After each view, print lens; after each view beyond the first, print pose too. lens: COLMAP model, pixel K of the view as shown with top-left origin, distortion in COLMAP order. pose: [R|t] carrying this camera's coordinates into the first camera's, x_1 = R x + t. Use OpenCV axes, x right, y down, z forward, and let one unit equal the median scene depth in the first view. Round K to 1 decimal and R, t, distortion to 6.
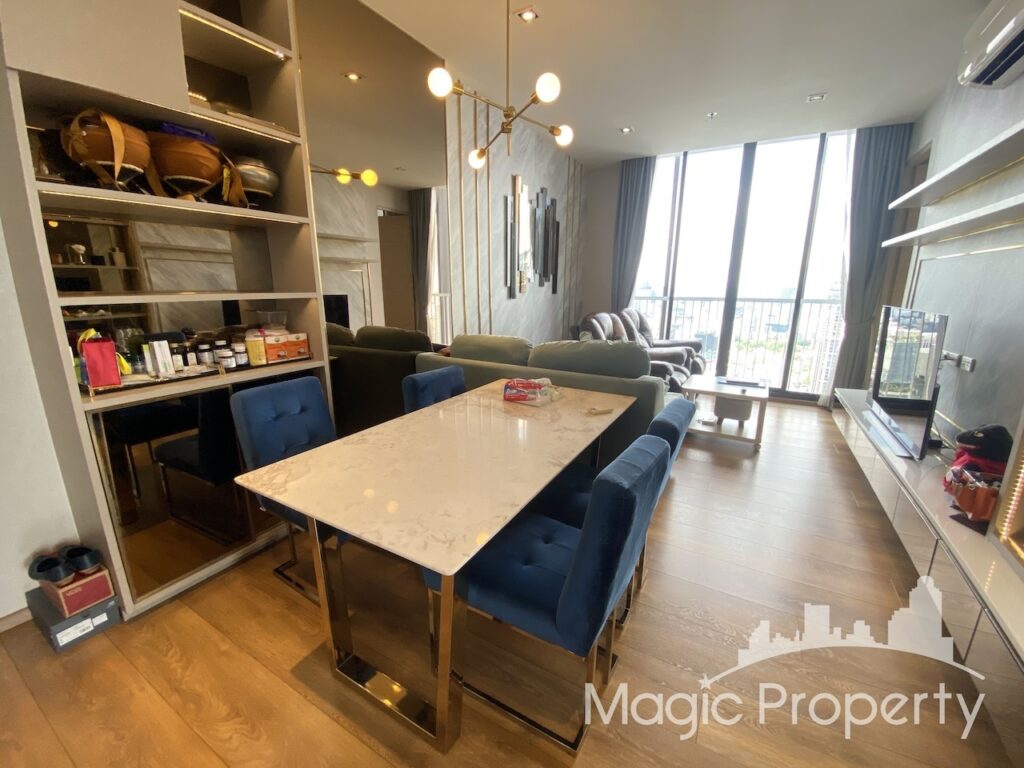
lens RADIAL K [[417.0, 0, 510.4], [0, 417.0, 381.9], [0, 0, 1]] dist [0.024999, -0.020406]
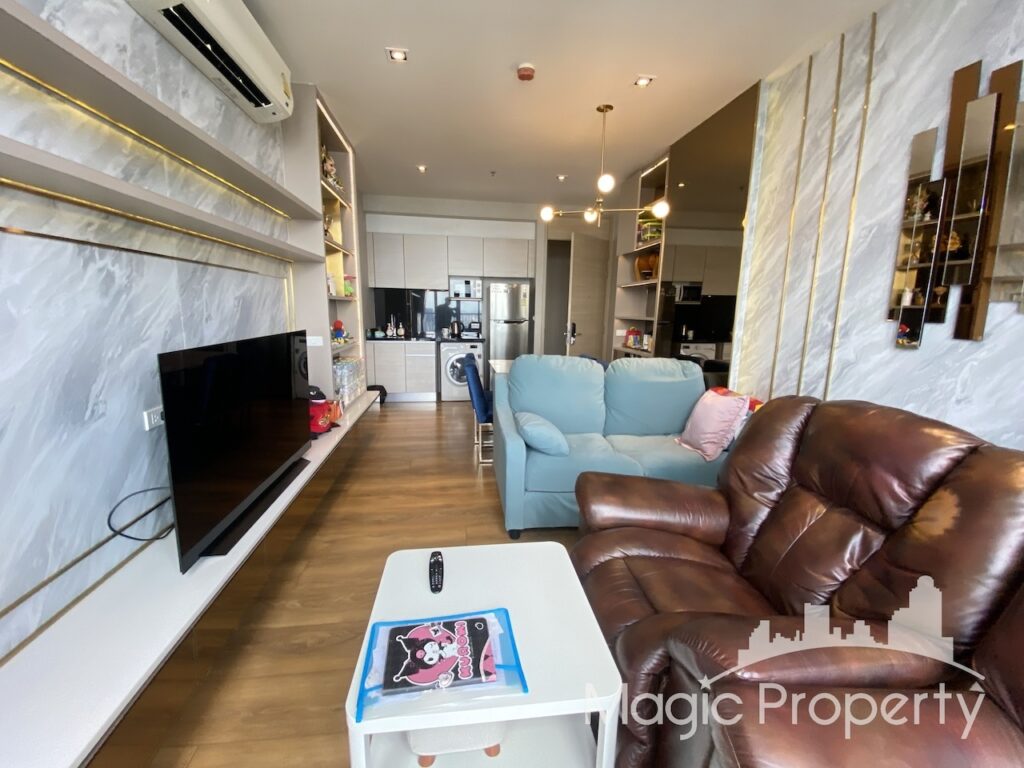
lens RADIAL K [[417.3, 0, 512.0], [0, 417.3, 384.0], [0, 0, 1]] dist [0.001272, -0.010361]
pose [[-0.786399, 0.088979, -0.611277, 1.119796], [-0.162350, 0.925011, 0.343507, -0.450356], [0.596003, 0.369374, -0.712982, 1.947472]]
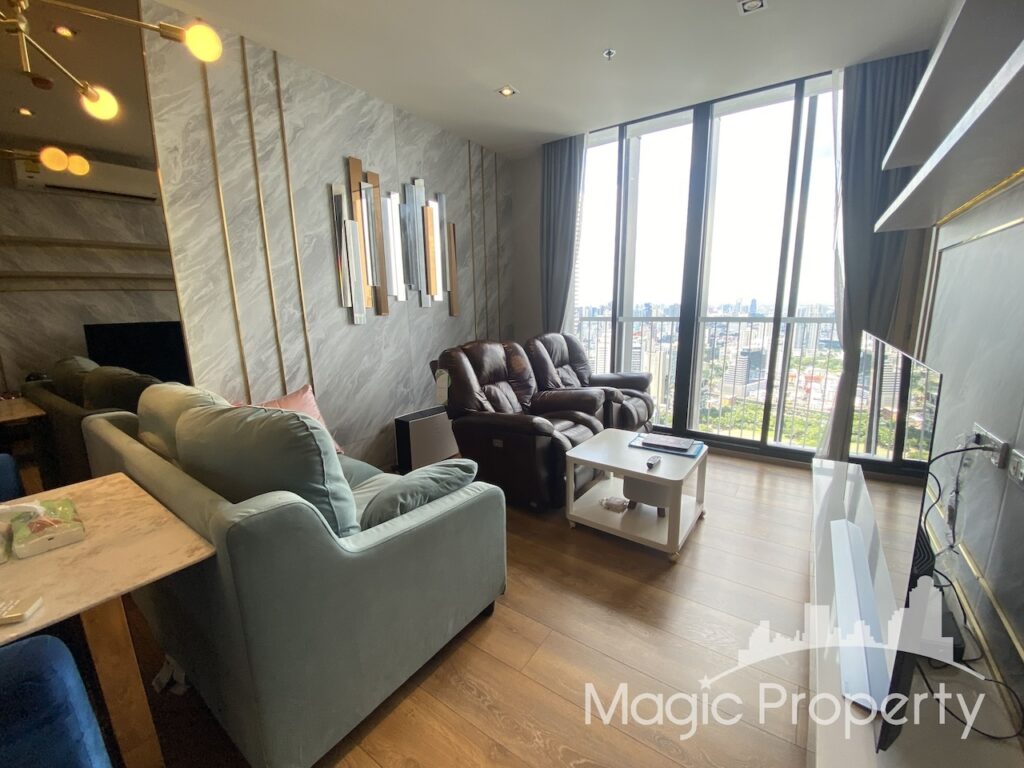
lens RADIAL K [[417.3, 0, 512.0], [0, 417.3, 384.0], [0, 0, 1]] dist [0.001272, -0.010361]
pose [[0.996000, -0.005134, -0.089205, 0.613249], [0.001377, 0.999111, -0.042136, -0.113008], [0.089342, 0.041845, 0.995122, 0.537840]]
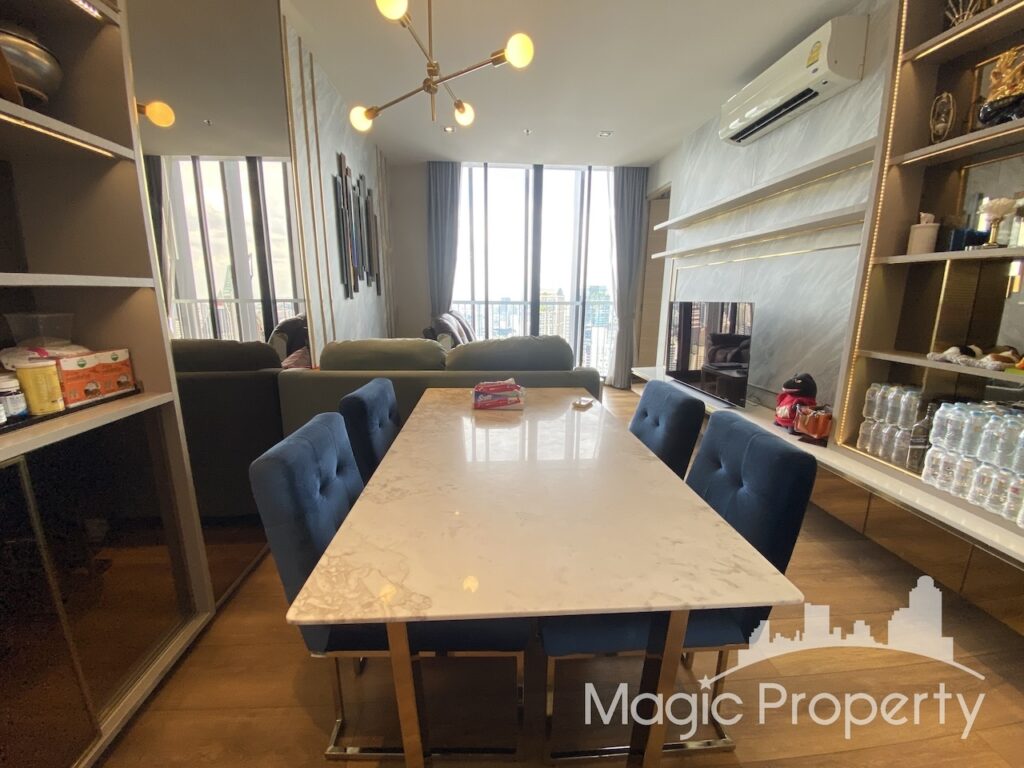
lens RADIAL K [[417.0, 0, 510.4], [0, 417.0, 381.9], [0, 0, 1]] dist [0.024999, -0.020406]
pose [[0.828722, -0.112745, 0.548187, -0.374142], [0.124899, 0.992053, 0.015217, -0.013723], [-0.545546, 0.055858, 0.836218, 0.229317]]
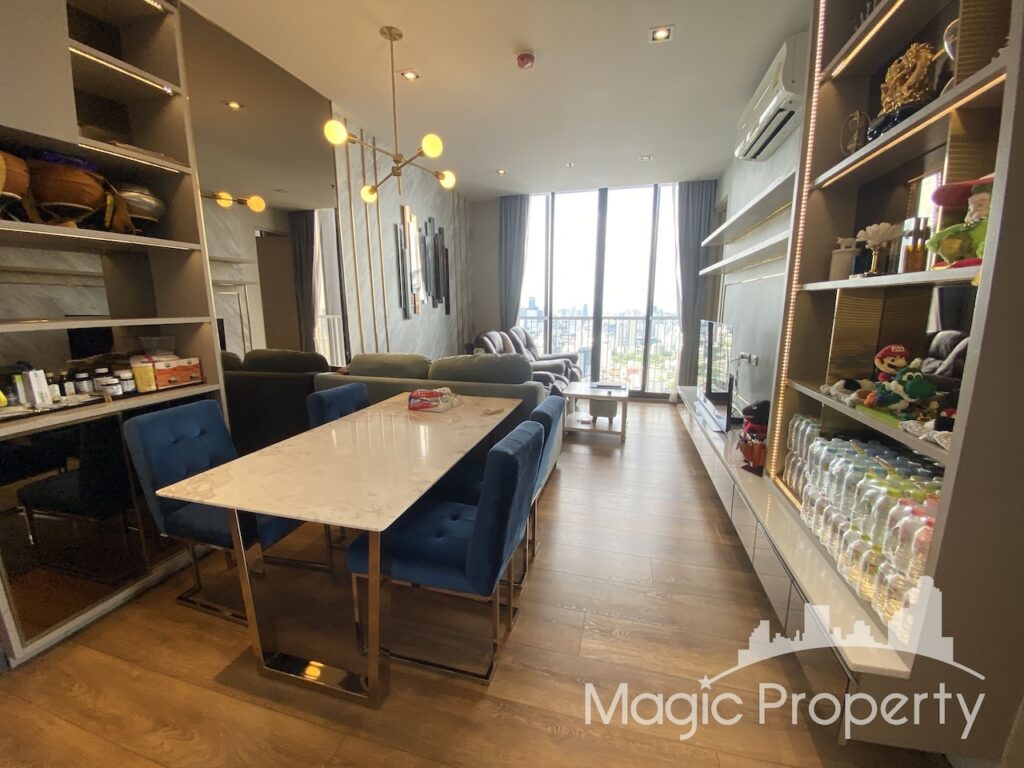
lens RADIAL K [[417.0, 0, 510.4], [0, 417.0, 381.9], [0, 0, 1]] dist [0.024999, -0.020406]
pose [[0.968078, -0.054517, 0.244648, -0.018910], [0.066157, 0.997023, -0.039608, 0.029851], [-0.241760, 0.054529, 0.968803, -0.140511]]
